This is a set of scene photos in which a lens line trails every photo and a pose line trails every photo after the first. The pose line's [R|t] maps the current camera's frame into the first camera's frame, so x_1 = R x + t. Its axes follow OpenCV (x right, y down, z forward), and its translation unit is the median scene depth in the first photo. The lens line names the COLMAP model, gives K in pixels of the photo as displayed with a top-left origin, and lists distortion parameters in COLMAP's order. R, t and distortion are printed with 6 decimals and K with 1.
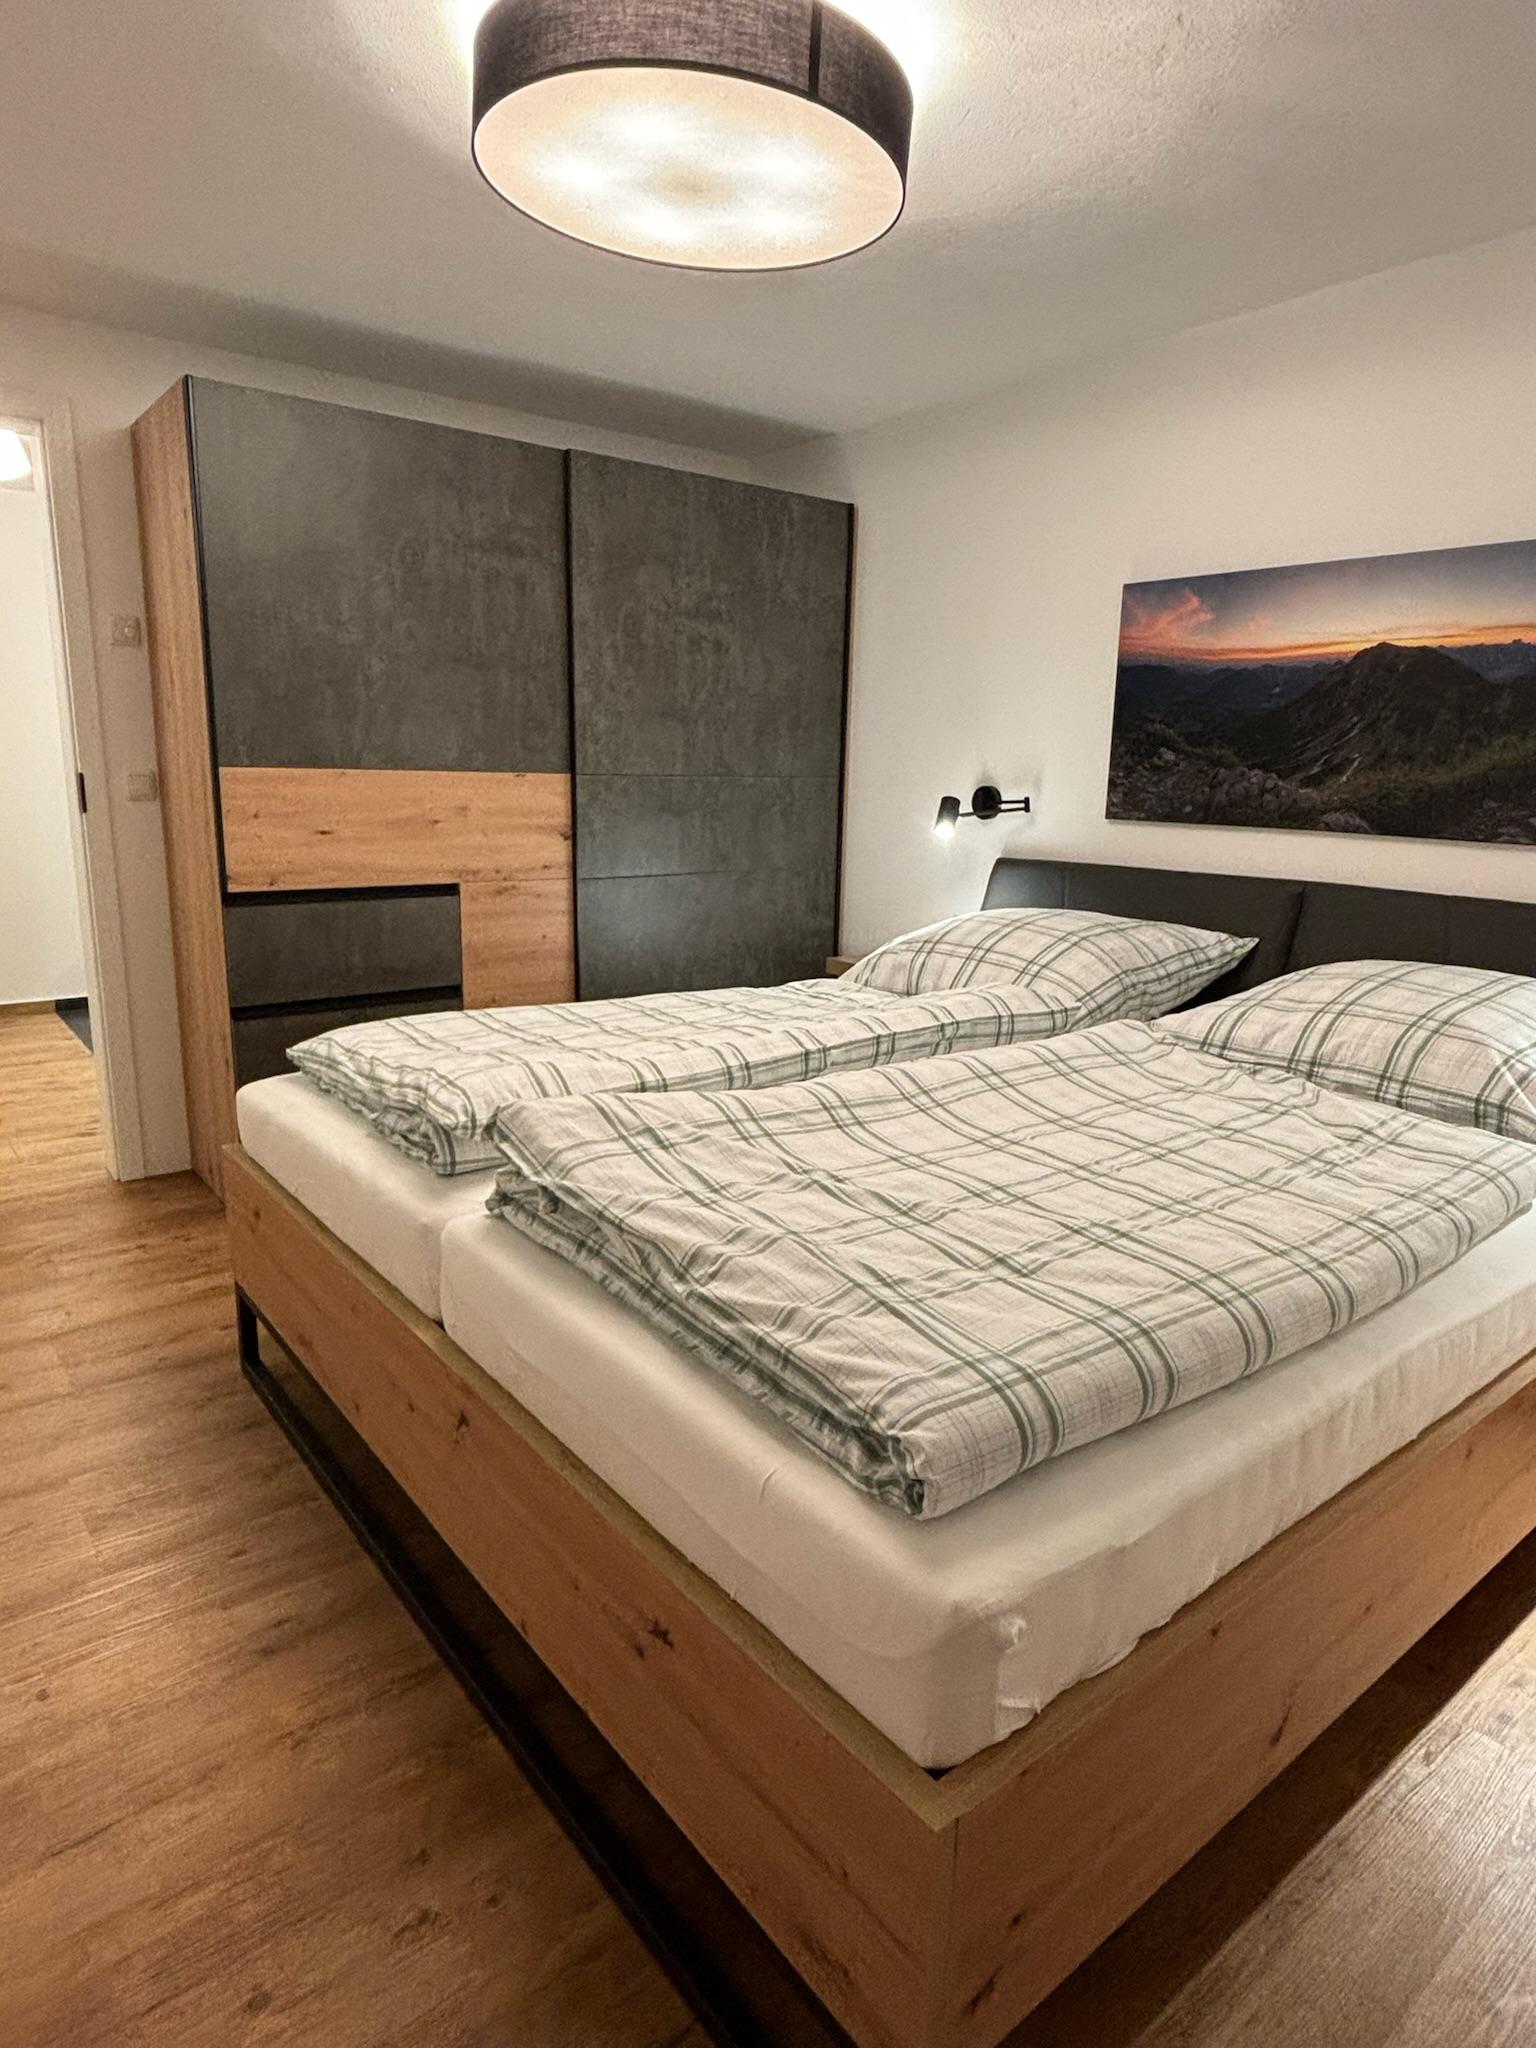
lens RADIAL K [[1174.9, 0, 790.6], [0, 1174.9, 1044.1], [0, 0, 1]] dist [-0.005959, -0.003999]
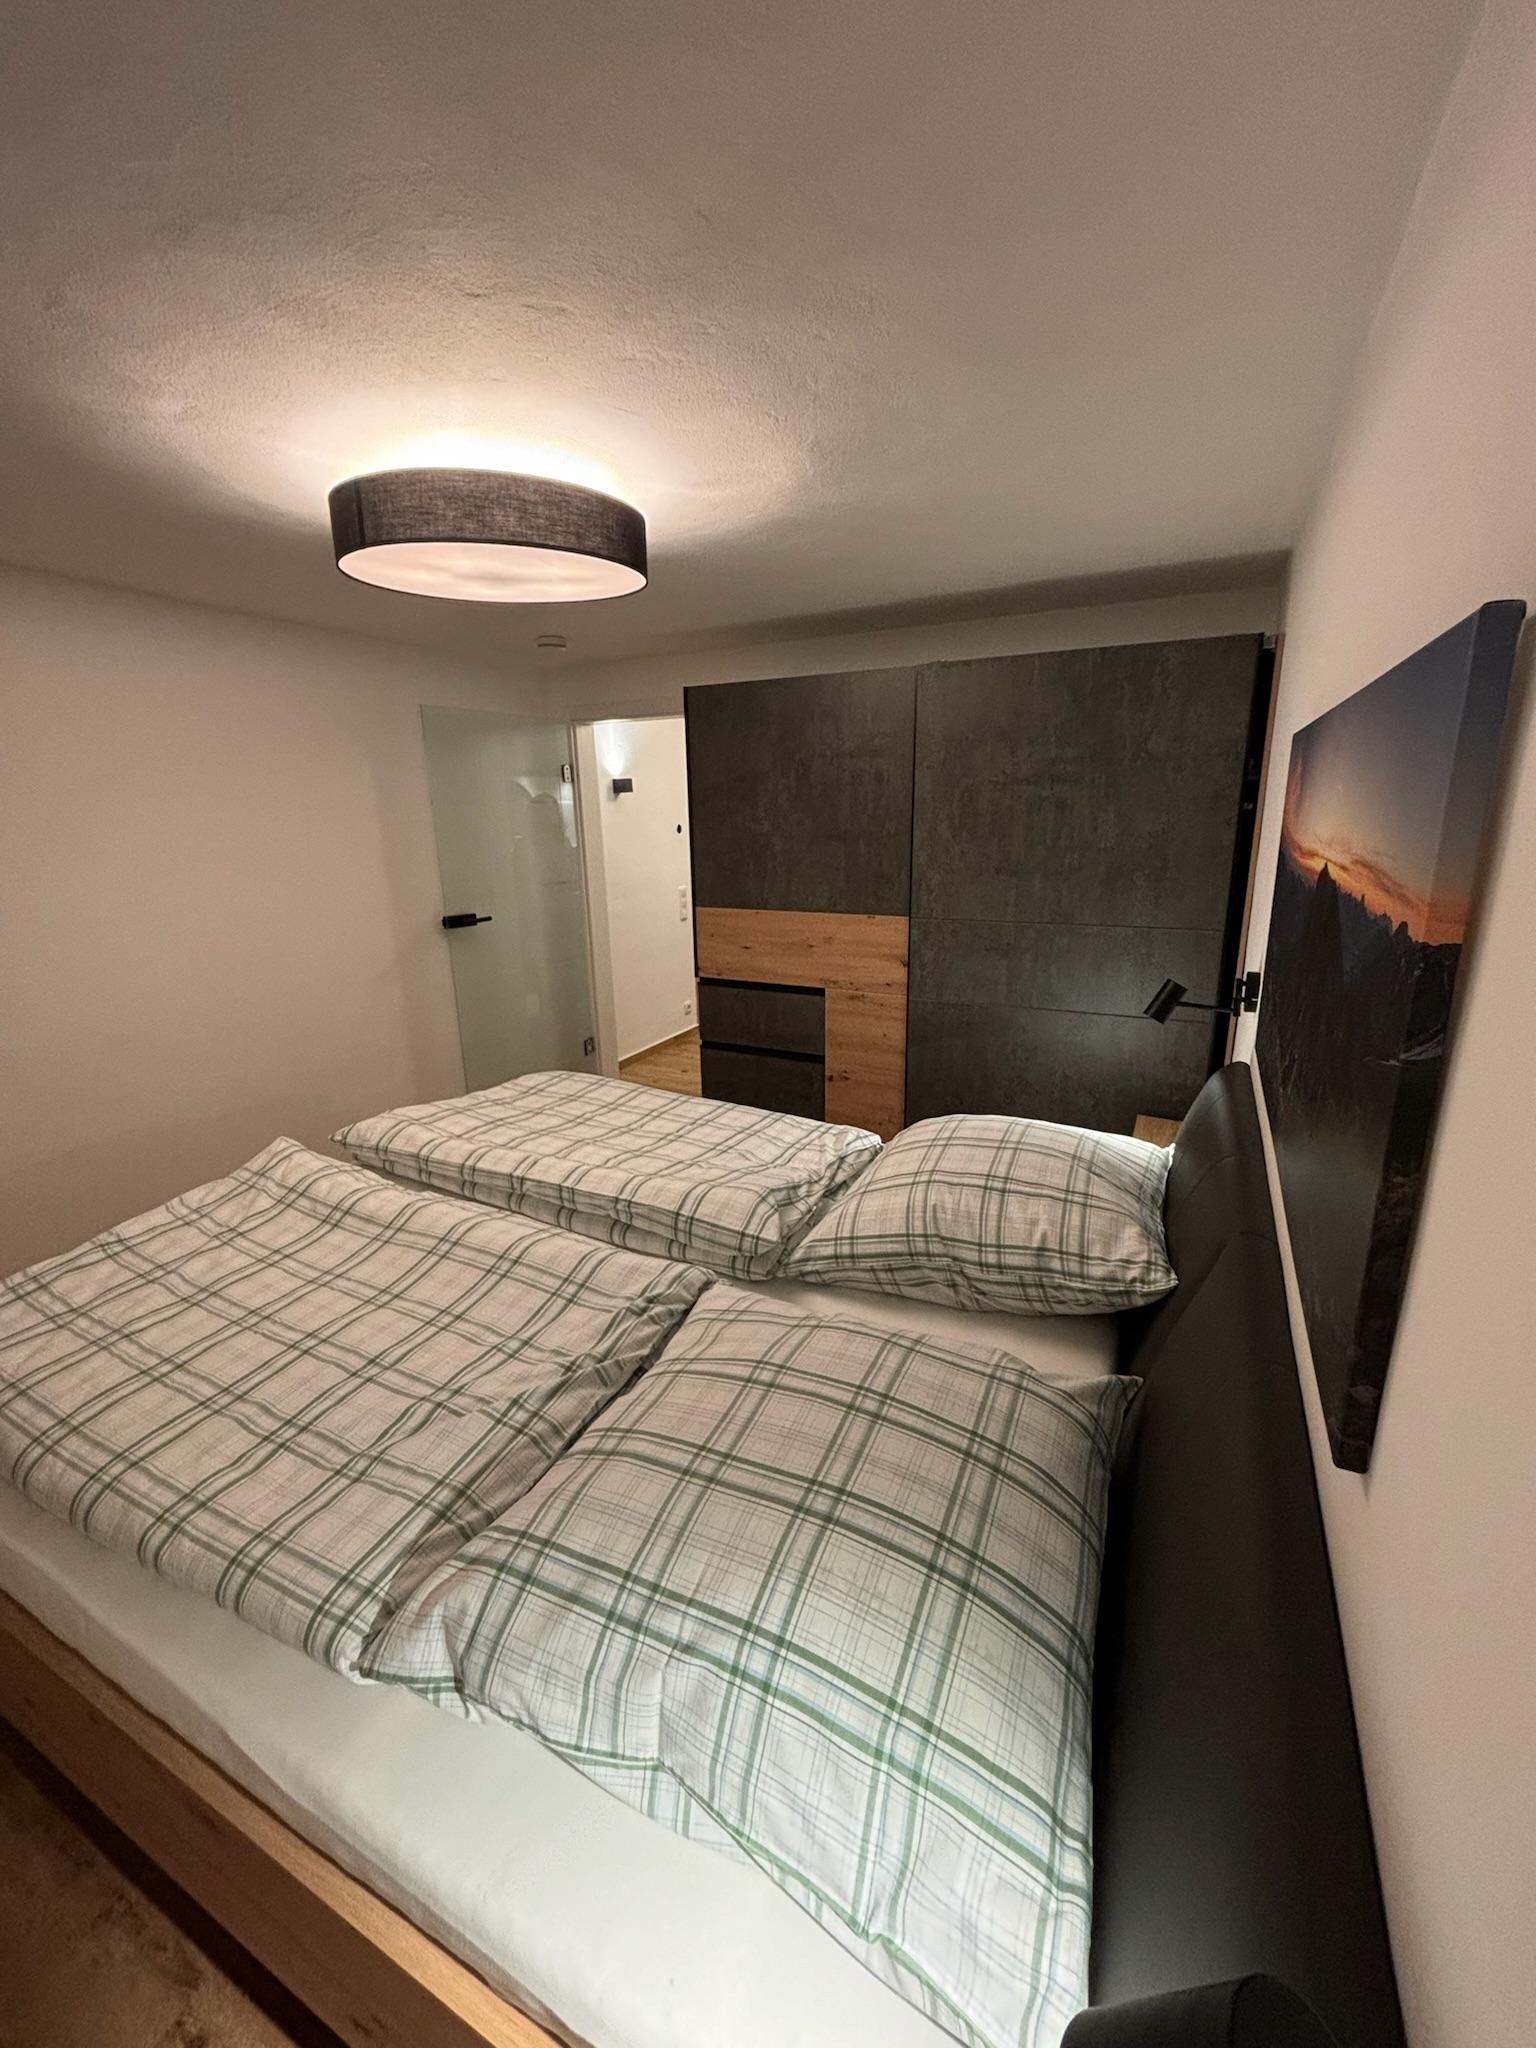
lens RADIAL K [[824.5, 0, 765.7], [0, 824.5, 1032.0], [0, 0, 1]] dist [0.001282, -0.000040]
pose [[0.405580, 0.214336, -0.888575, 0.682567], [-0.177264, 0.972107, 0.153575, -0.257168], [0.896706, 0.095225, 0.432261, 0.562636]]
